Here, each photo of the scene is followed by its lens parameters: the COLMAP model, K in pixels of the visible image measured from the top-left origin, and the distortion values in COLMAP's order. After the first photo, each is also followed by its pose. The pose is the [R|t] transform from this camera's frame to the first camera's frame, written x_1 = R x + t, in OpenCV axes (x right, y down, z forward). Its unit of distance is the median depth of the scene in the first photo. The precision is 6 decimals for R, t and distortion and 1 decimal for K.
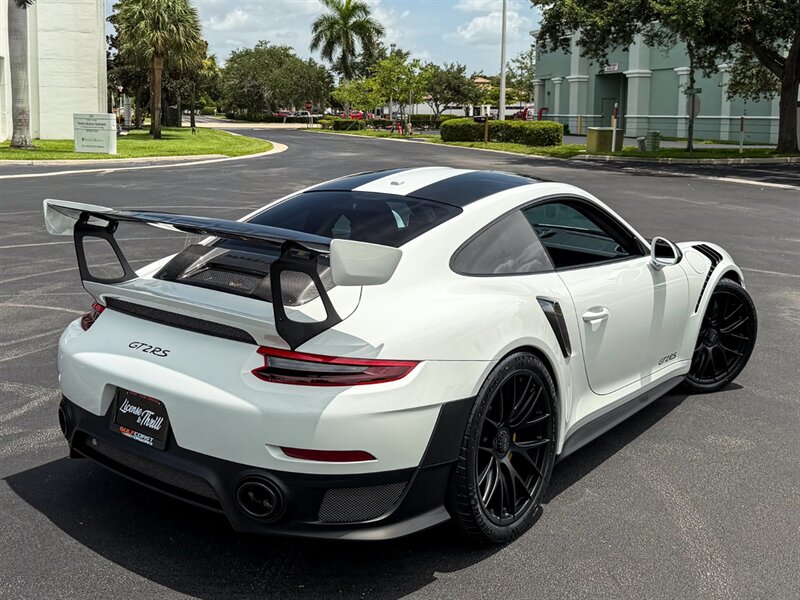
lens RADIAL K [[910.2, 0, 350.2], [0, 910.2, 179.6], [0, 0, 1]] dist [0.226973, -0.556371]
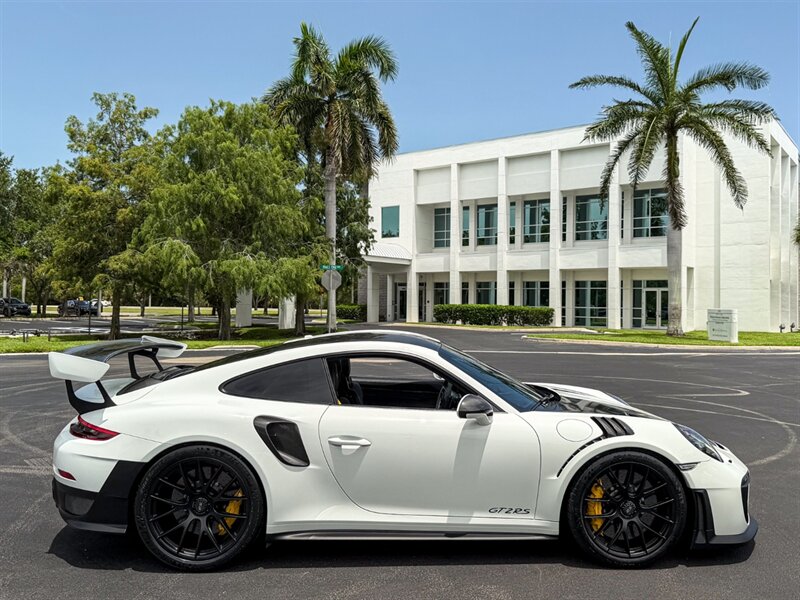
lens RADIAL K [[699.1, 0, 400.4], [0, 699.1, 282.4], [0, 0, 1]] dist [0.149183, -0.323647]
pose [[0.659086, -0.026122, -0.751614, 0.138071], [-0.059451, 0.994459, -0.086695, 0.000664], [0.749714, 0.101823, 0.653881, 0.050586]]
